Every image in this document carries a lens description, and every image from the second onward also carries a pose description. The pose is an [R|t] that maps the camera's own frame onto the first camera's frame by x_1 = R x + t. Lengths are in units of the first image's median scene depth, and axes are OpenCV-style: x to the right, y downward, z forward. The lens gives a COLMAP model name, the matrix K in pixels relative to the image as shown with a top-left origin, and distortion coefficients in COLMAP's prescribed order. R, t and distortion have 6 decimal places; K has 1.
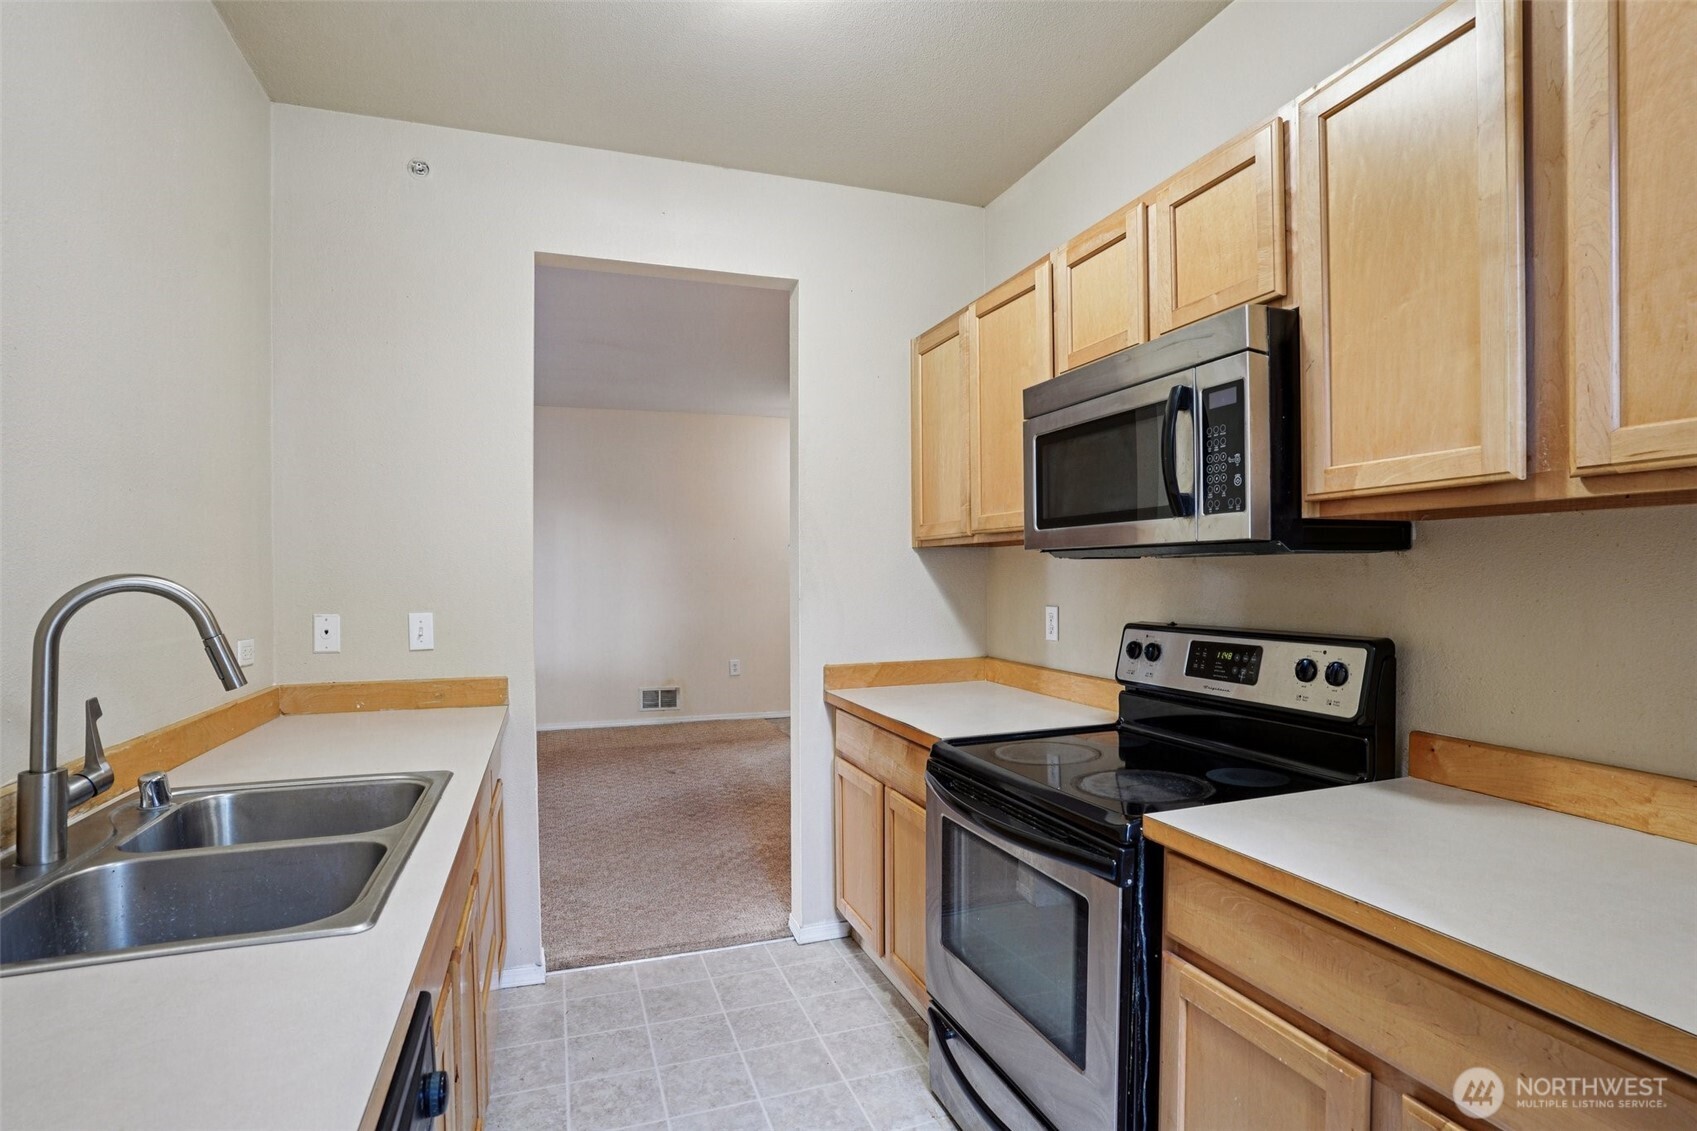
lens RADIAL K [[847.3, 0, 848.5], [0, 847.3, 565.5], [0, 0, 1]] dist [-0.000031, -0.000058]
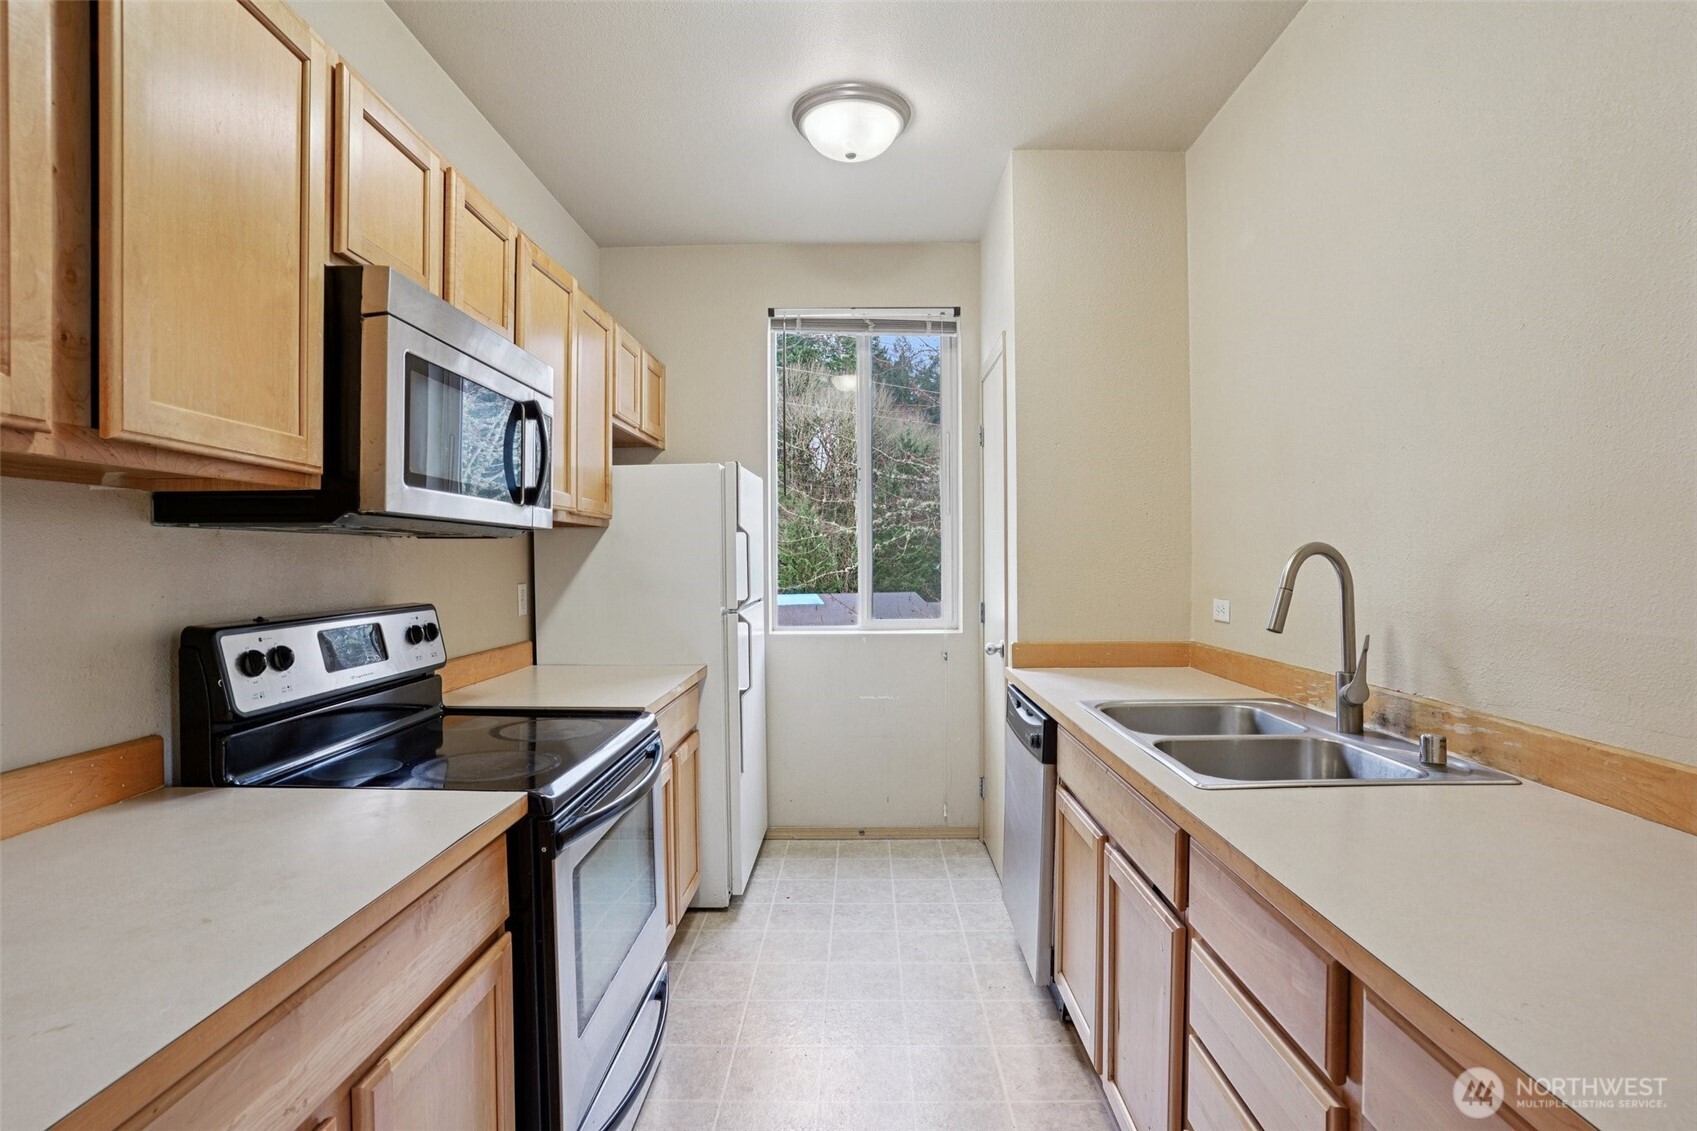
lens RADIAL K [[847.3, 0, 848.5], [0, 847.3, 565.5], [0, 0, 1]] dist [-0.000031, -0.000058]
pose [[-0.938497, 0.008382, 0.345185, -0.286158], [0.007380, 0.999964, -0.004215, -0.013803], [-0.345208, -0.001409, -0.938525, 2.317399]]
